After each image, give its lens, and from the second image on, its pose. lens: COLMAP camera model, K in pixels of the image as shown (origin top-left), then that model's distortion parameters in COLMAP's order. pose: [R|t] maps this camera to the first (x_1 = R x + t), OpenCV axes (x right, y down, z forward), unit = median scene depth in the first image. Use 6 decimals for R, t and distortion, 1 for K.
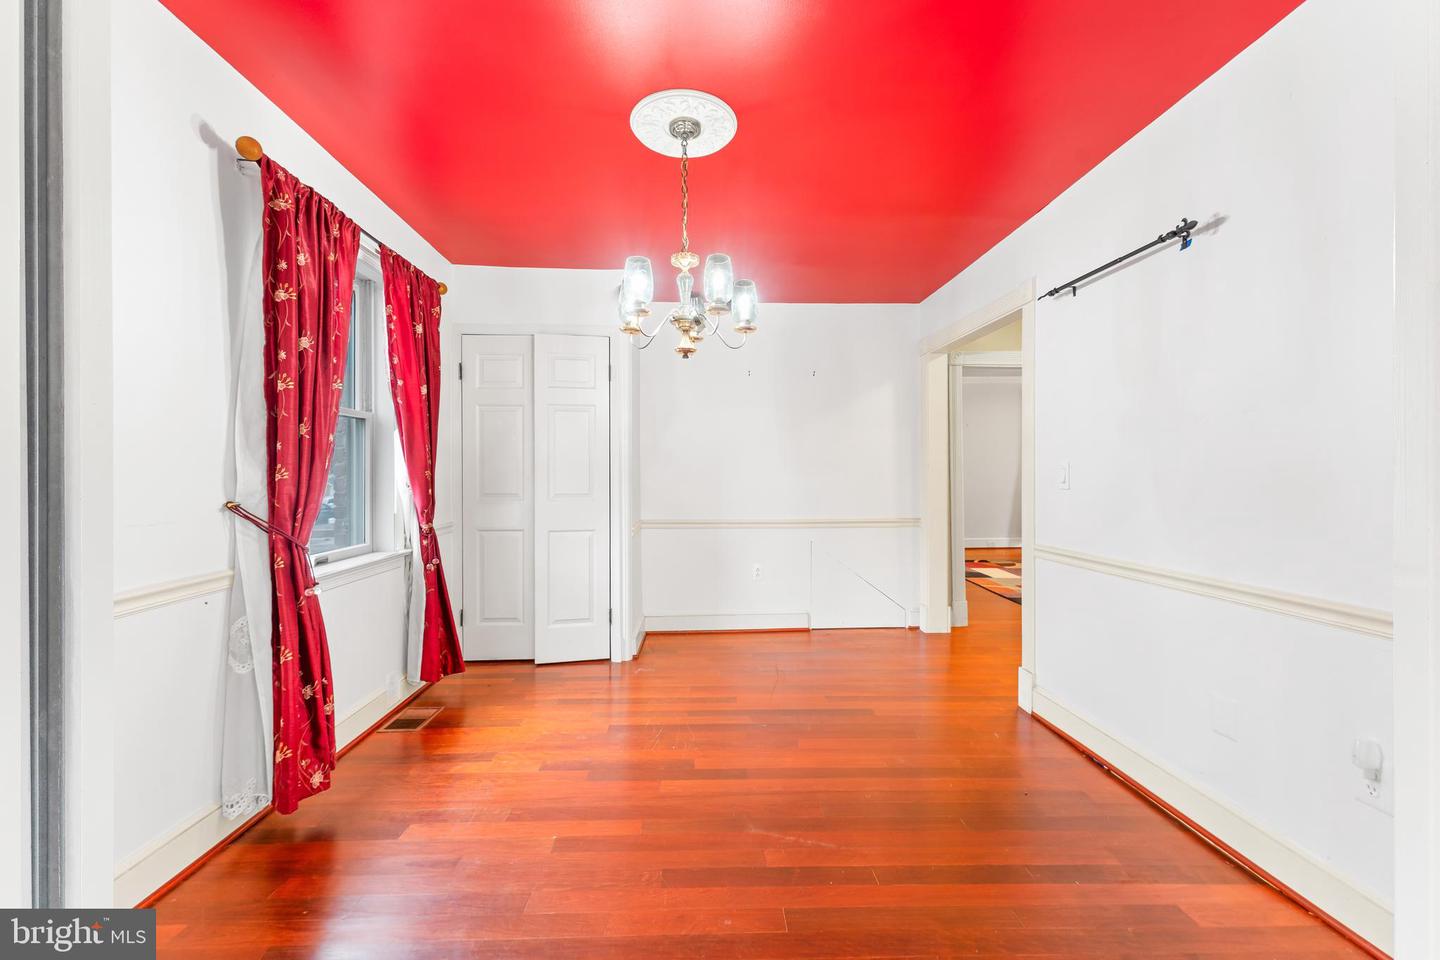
lens RADIAL K [[585.0, 0, 713.5], [0, 585.0, 463.5], [0, 0, 1]] dist [0.000677, 0.000006]
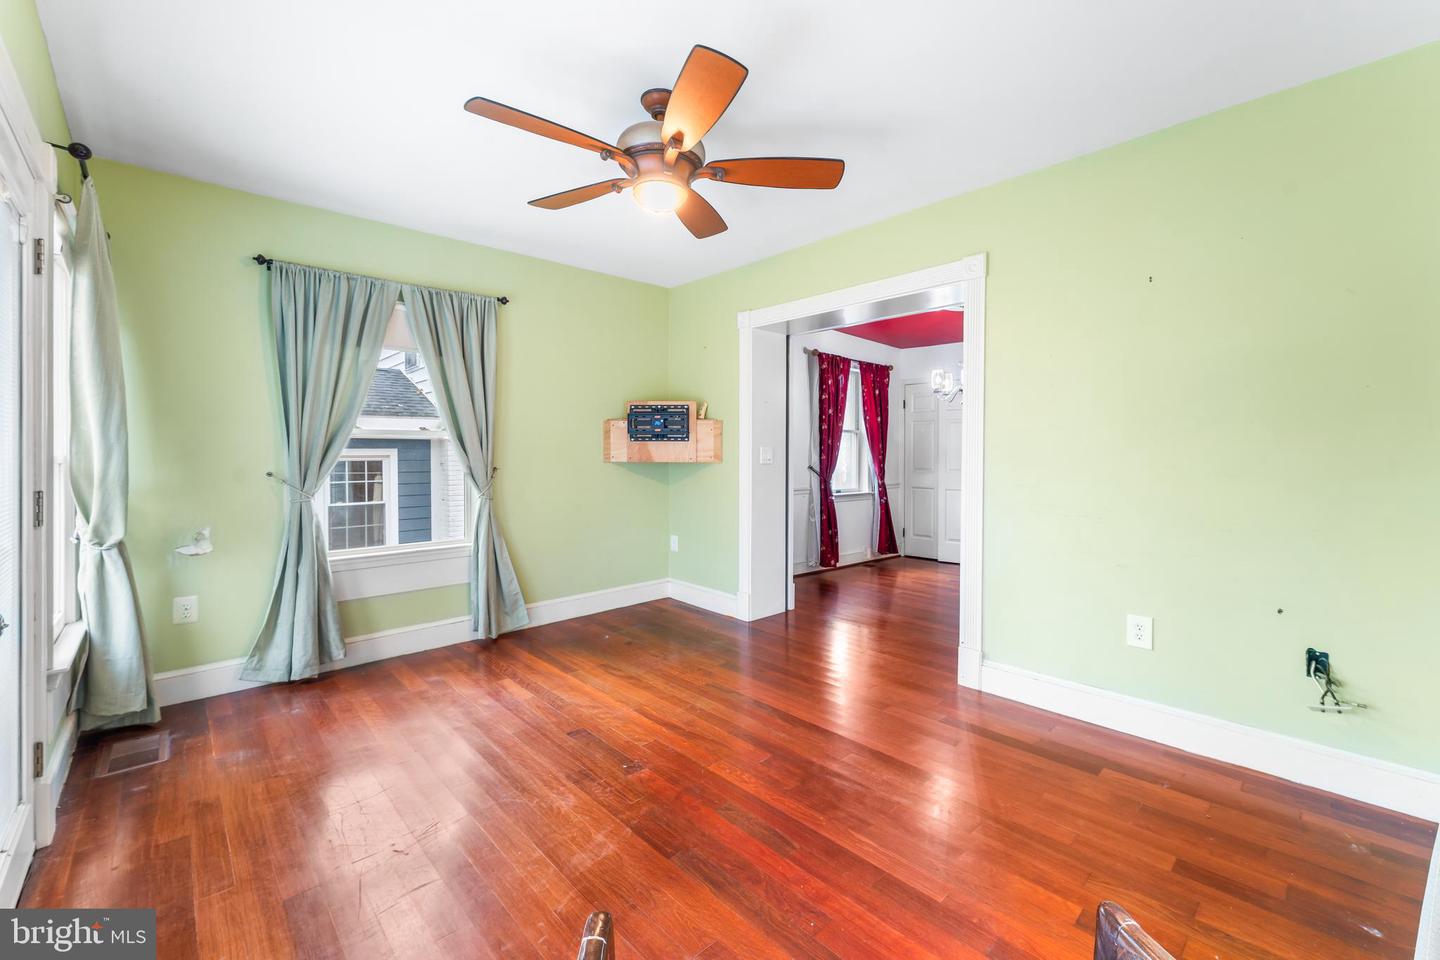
lens RADIAL K [[611.3, 0, 719.3], [0, 611.3, 464.2], [0, 0, 1]] dist [-0.000104, -0.000188]
pose [[0.664983, 0.022614, -0.746516, 1.208536], [-0.001318, 0.999575, 0.029107, -0.033673], [0.746857, -0.018372, 0.664730, -1.435394]]
